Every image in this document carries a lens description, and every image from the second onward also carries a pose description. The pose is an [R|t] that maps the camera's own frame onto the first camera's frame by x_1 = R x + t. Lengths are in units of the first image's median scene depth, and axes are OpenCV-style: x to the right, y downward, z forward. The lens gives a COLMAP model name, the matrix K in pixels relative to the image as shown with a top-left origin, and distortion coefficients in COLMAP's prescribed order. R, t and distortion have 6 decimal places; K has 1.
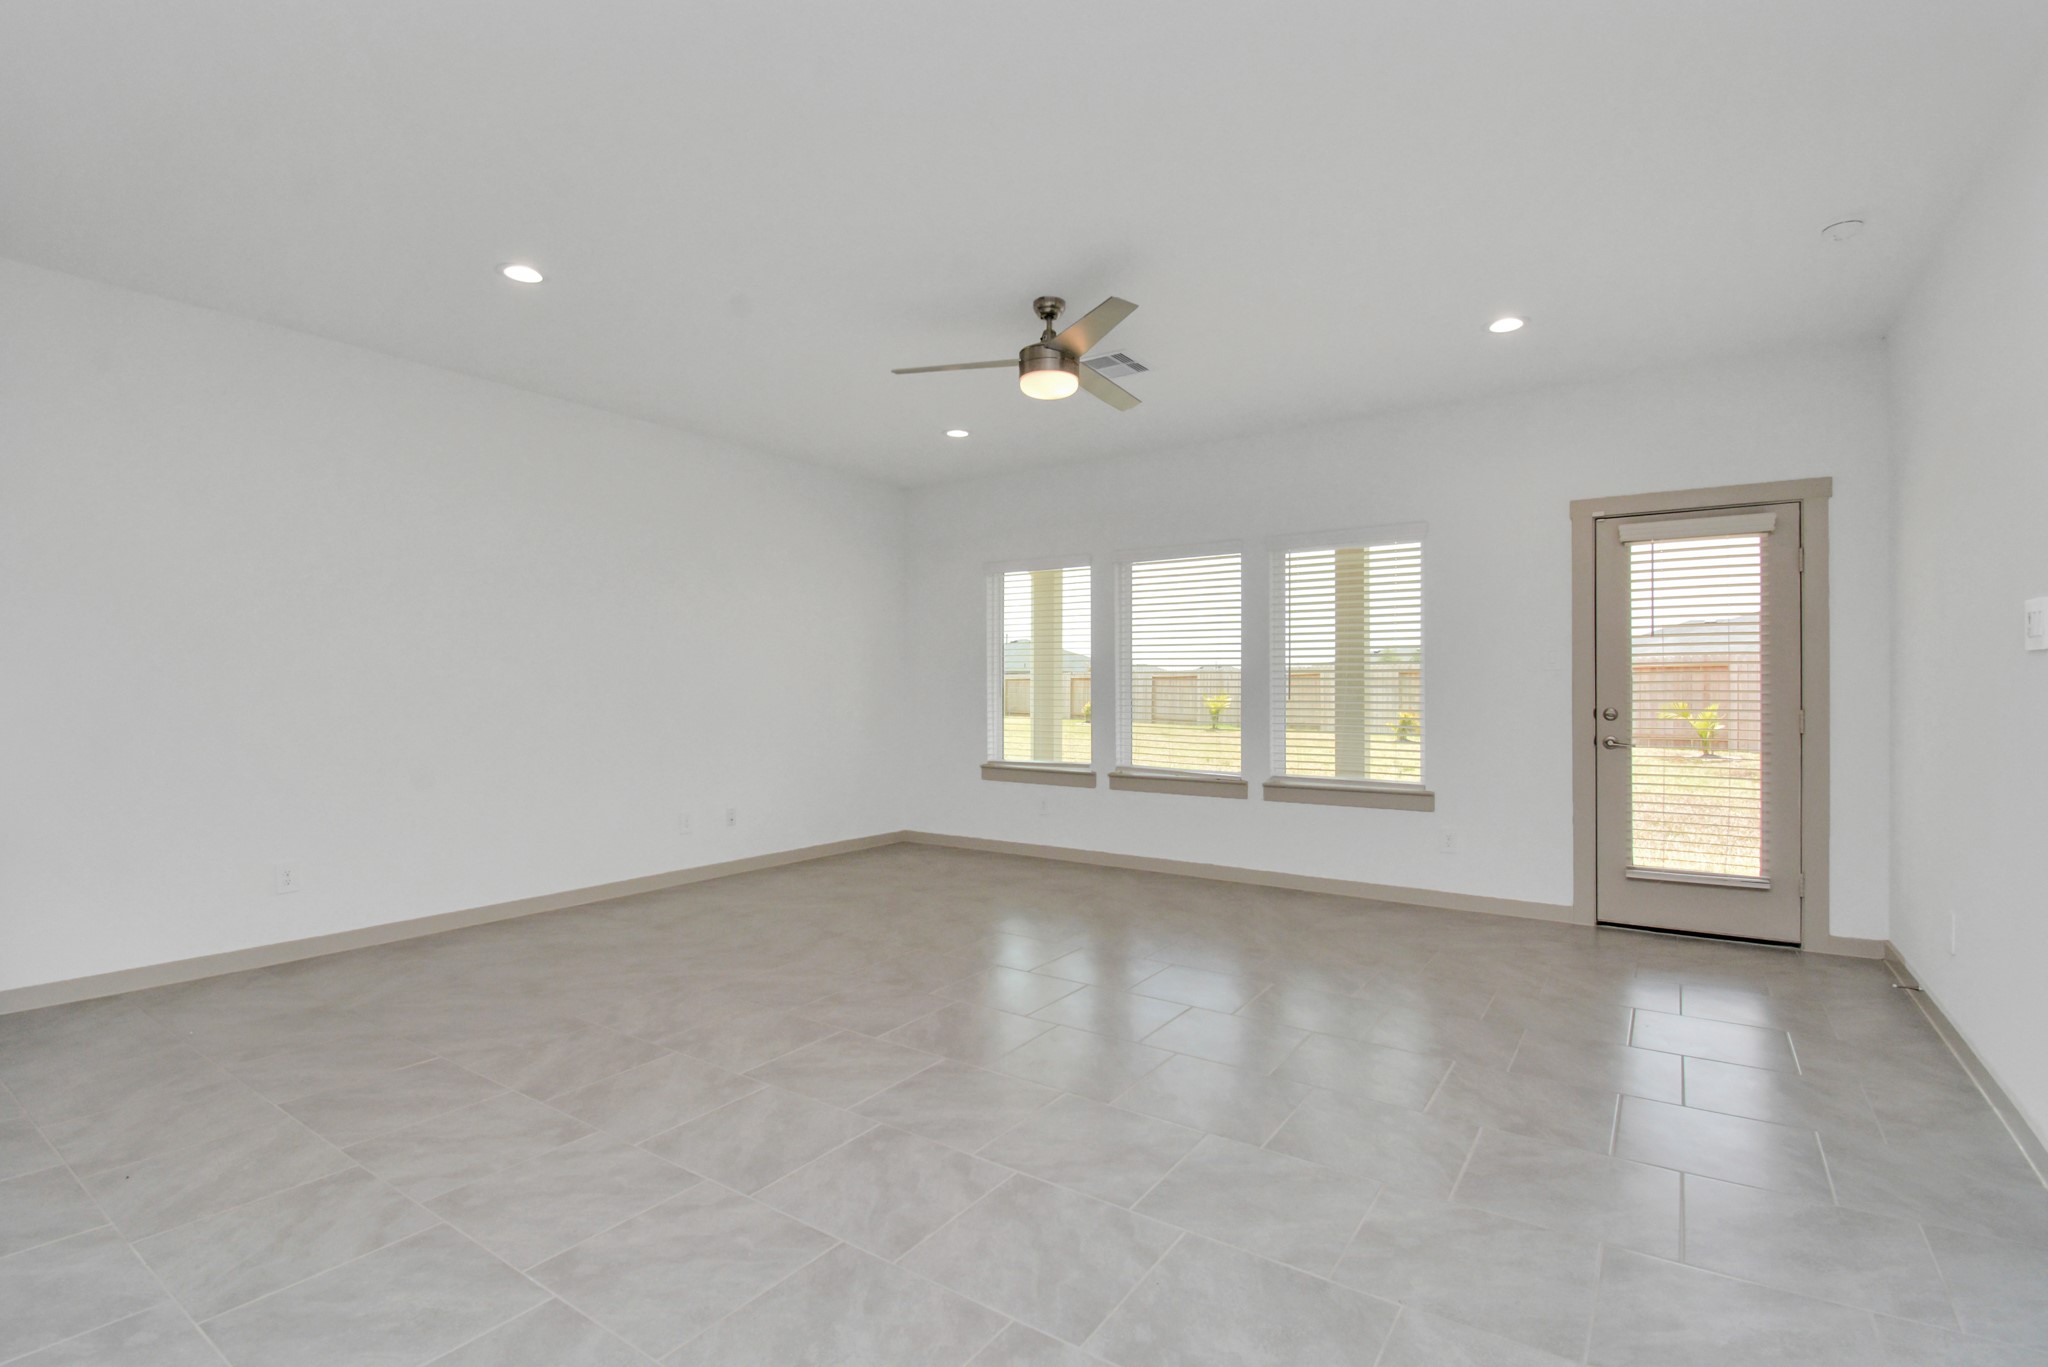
lens RADIAL K [[942.1, 0, 1034.8], [0, 942.1, 683.3], [0, 0, 1]] dist [-0.013276, 0.000015]
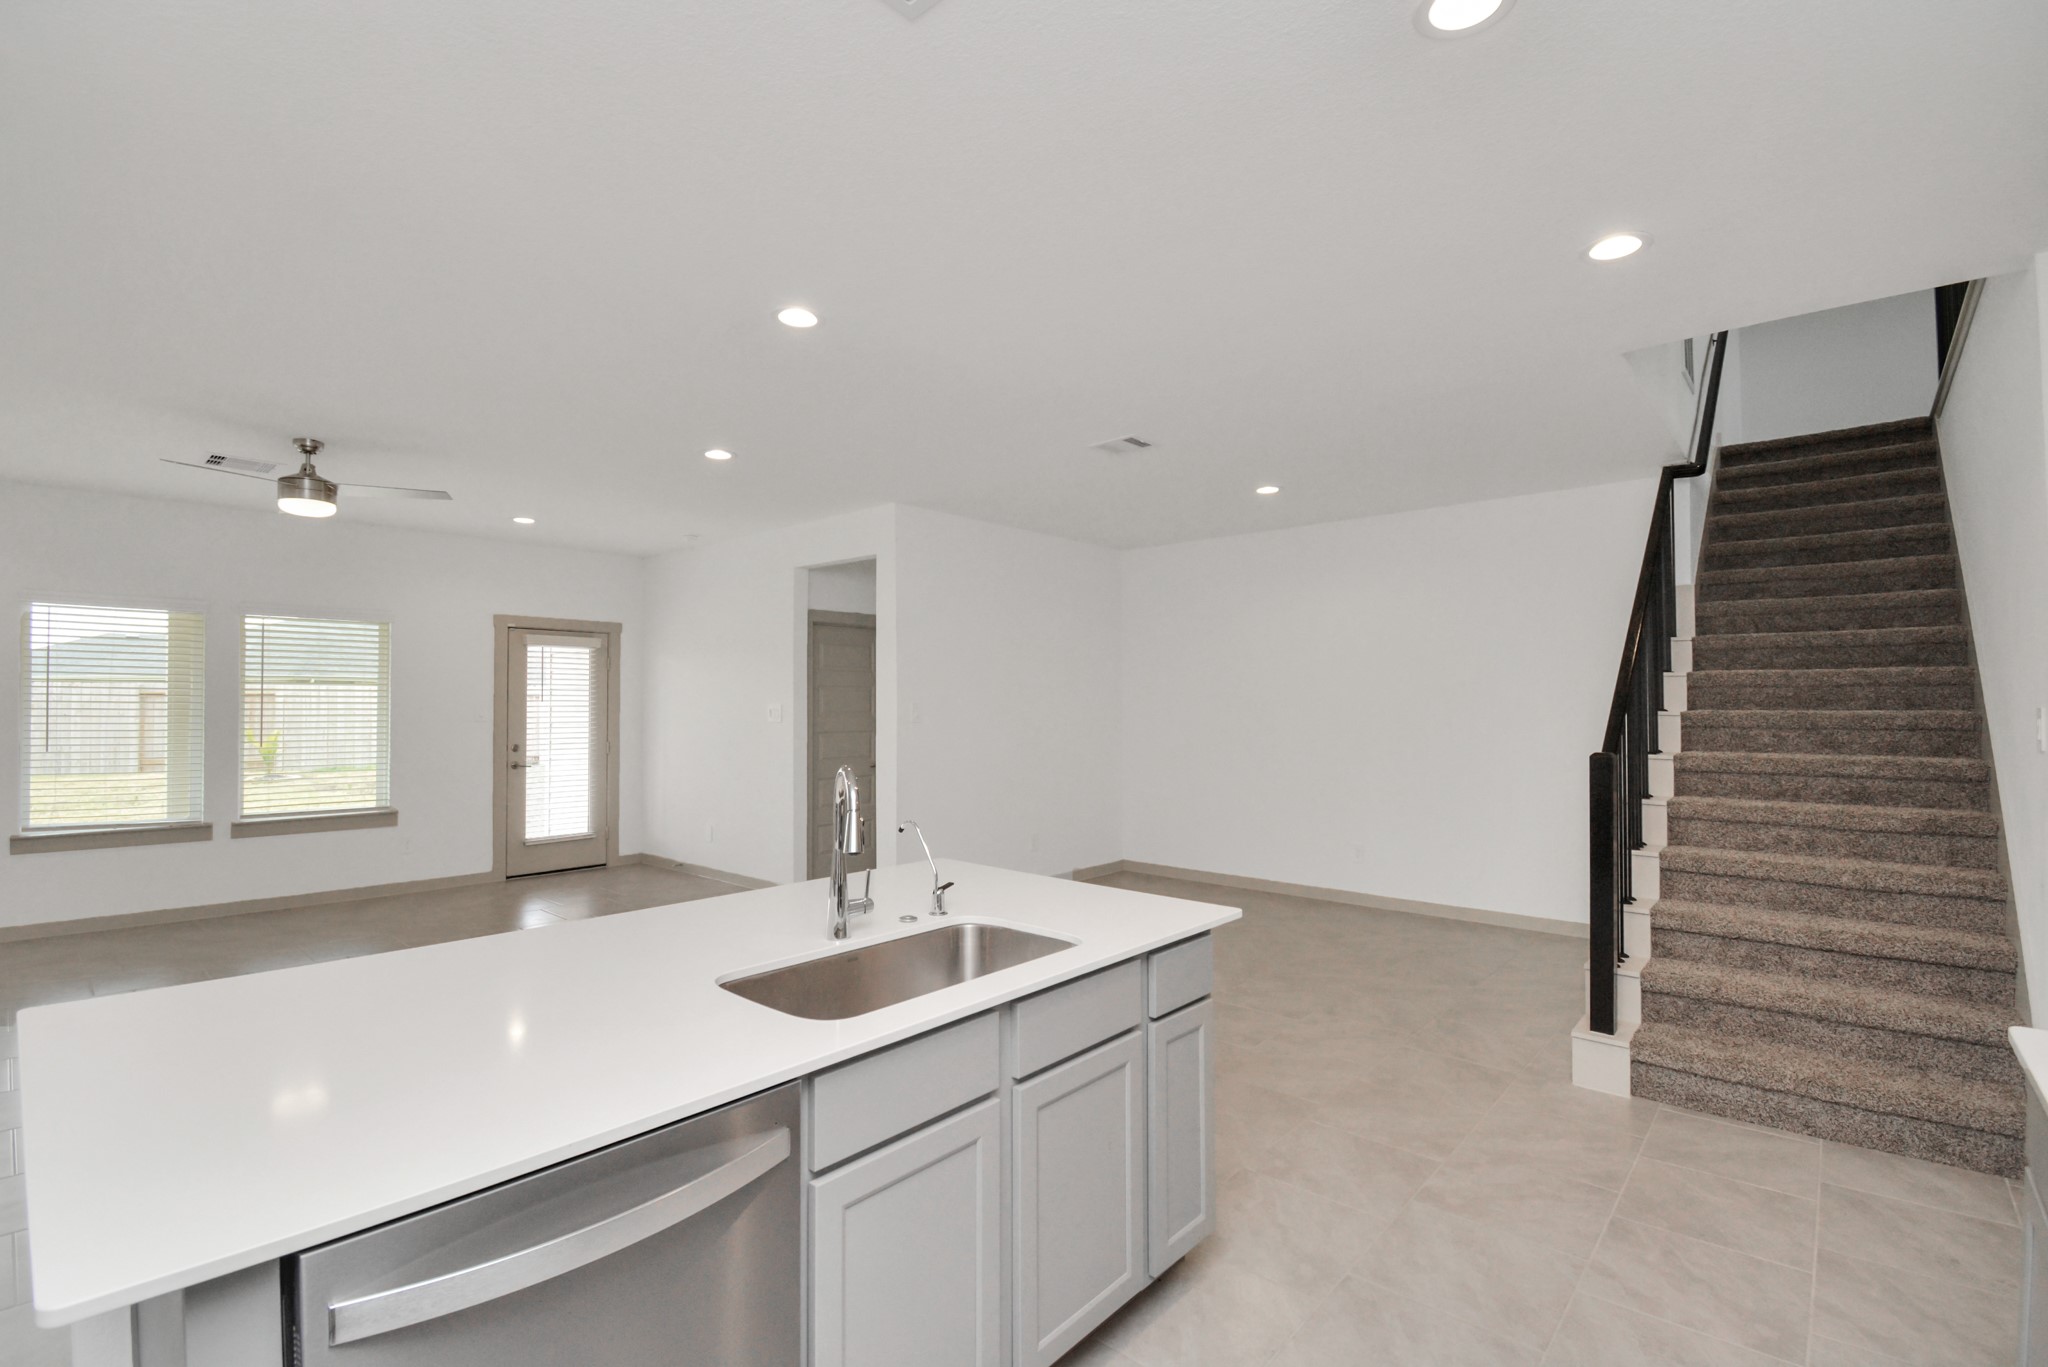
lens RADIAL K [[942.1, 0, 1022.1], [0, 942.1, 694.0], [0, 0, 1]] dist [-0.013276, 0.000015]
pose [[0.125920, 0.006298, 0.992020, -0.878142], [-0.008623, 0.999949, -0.005253, -0.058697], [-0.992003, -0.007893, 0.125968, -0.078944]]
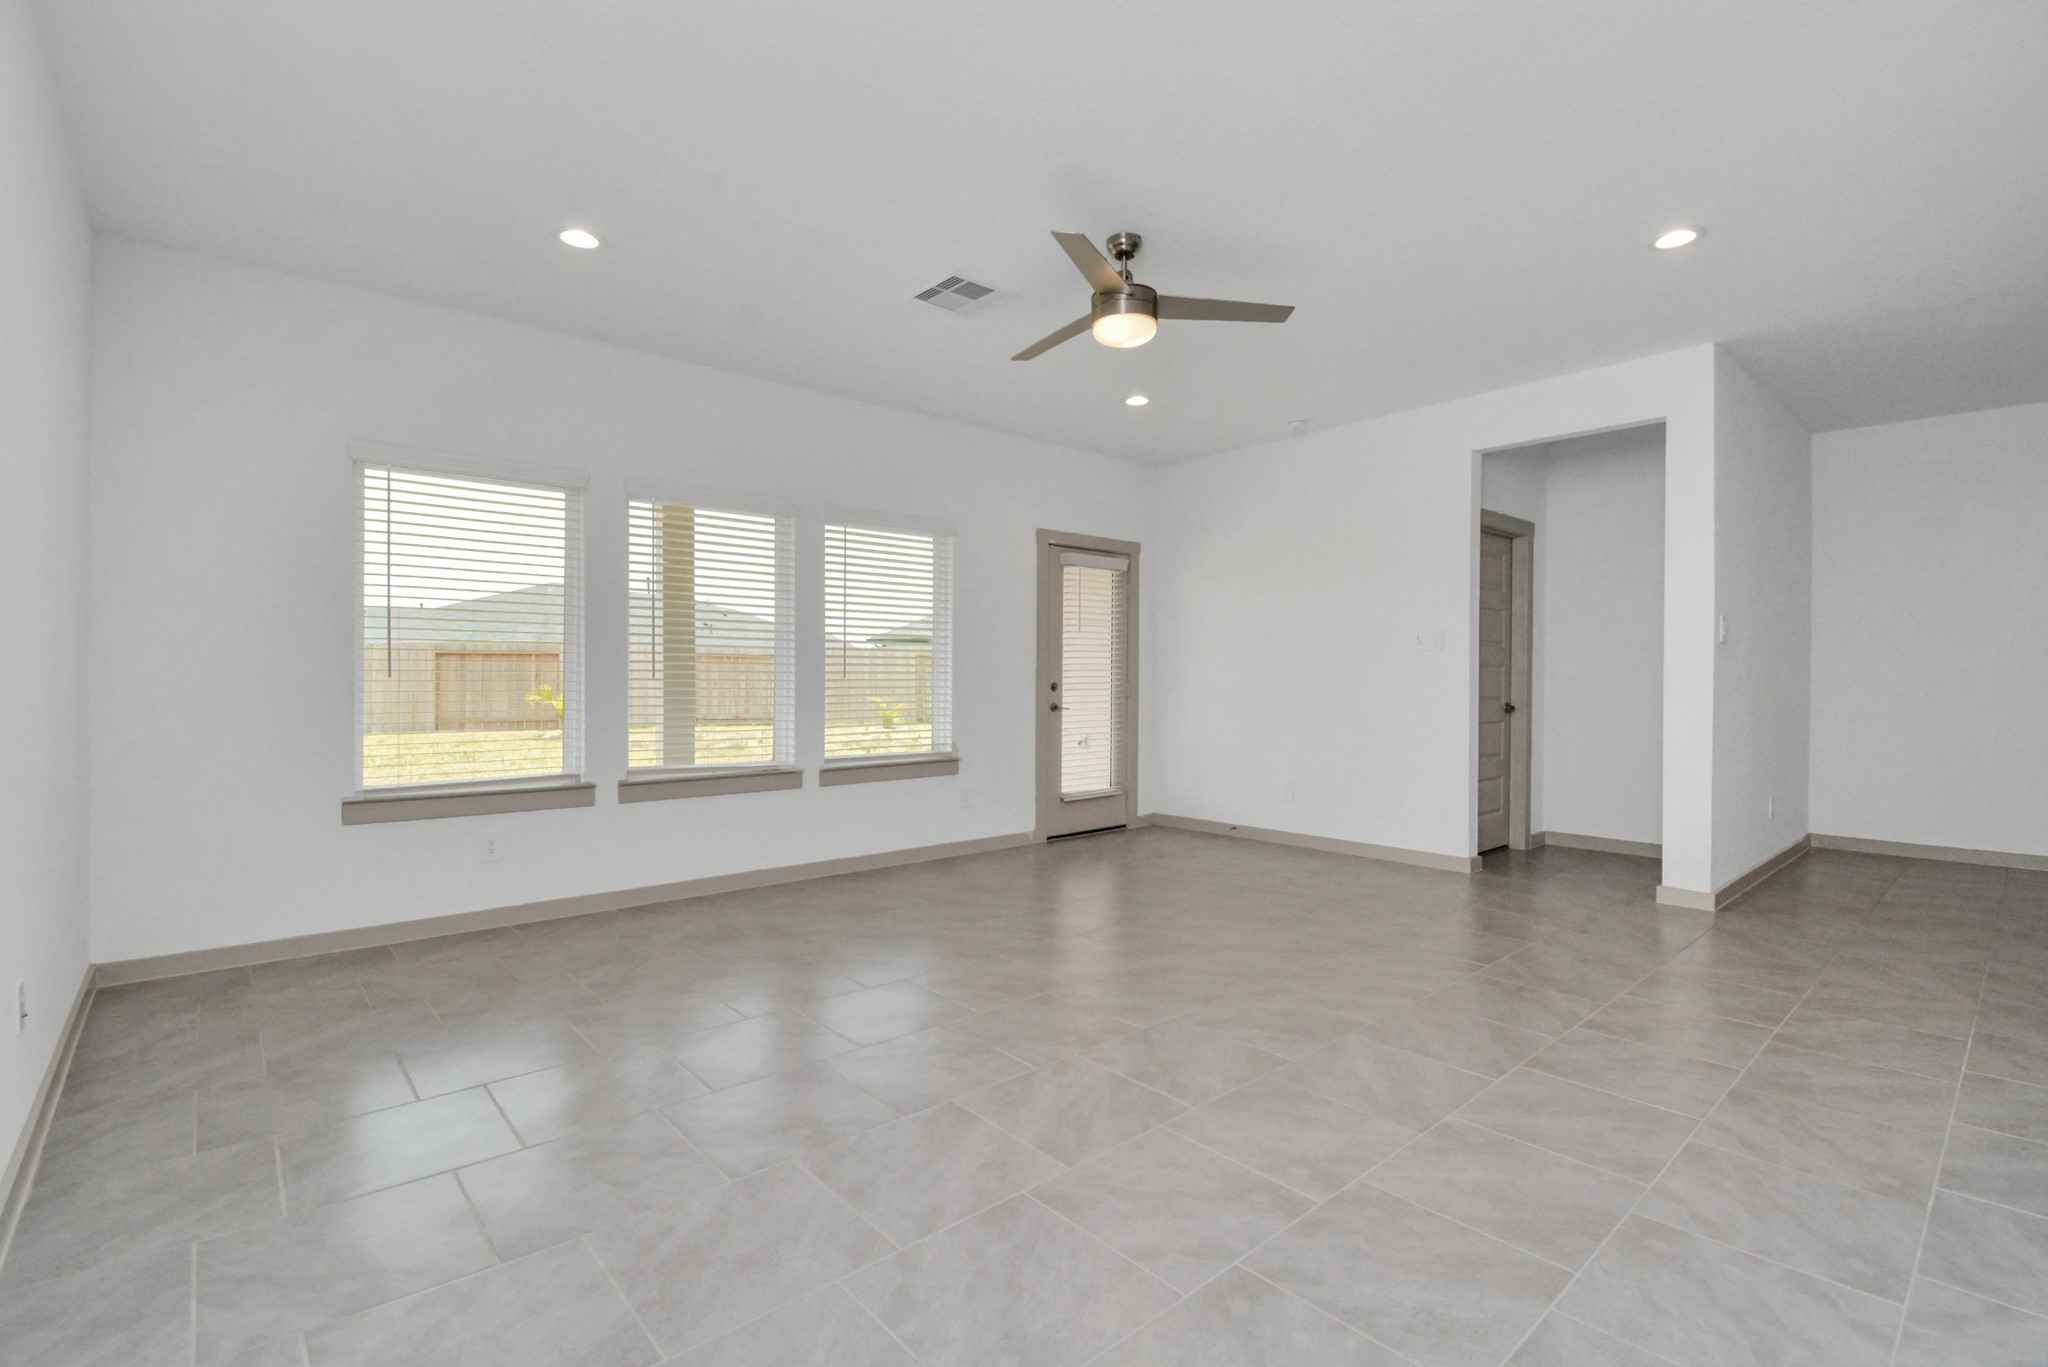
lens RADIAL K [[942.1, 0, 1035.5], [0, 942.1, 697.1], [0, 0, 1]] dist [-0.013276, 0.000015]
pose [[0.227678, -0.021292, 0.973504, -0.731855], [-0.006181, 0.999709, 0.023311, 0.015102], [-0.973717, -0.011325, 0.227480, 0.693452]]
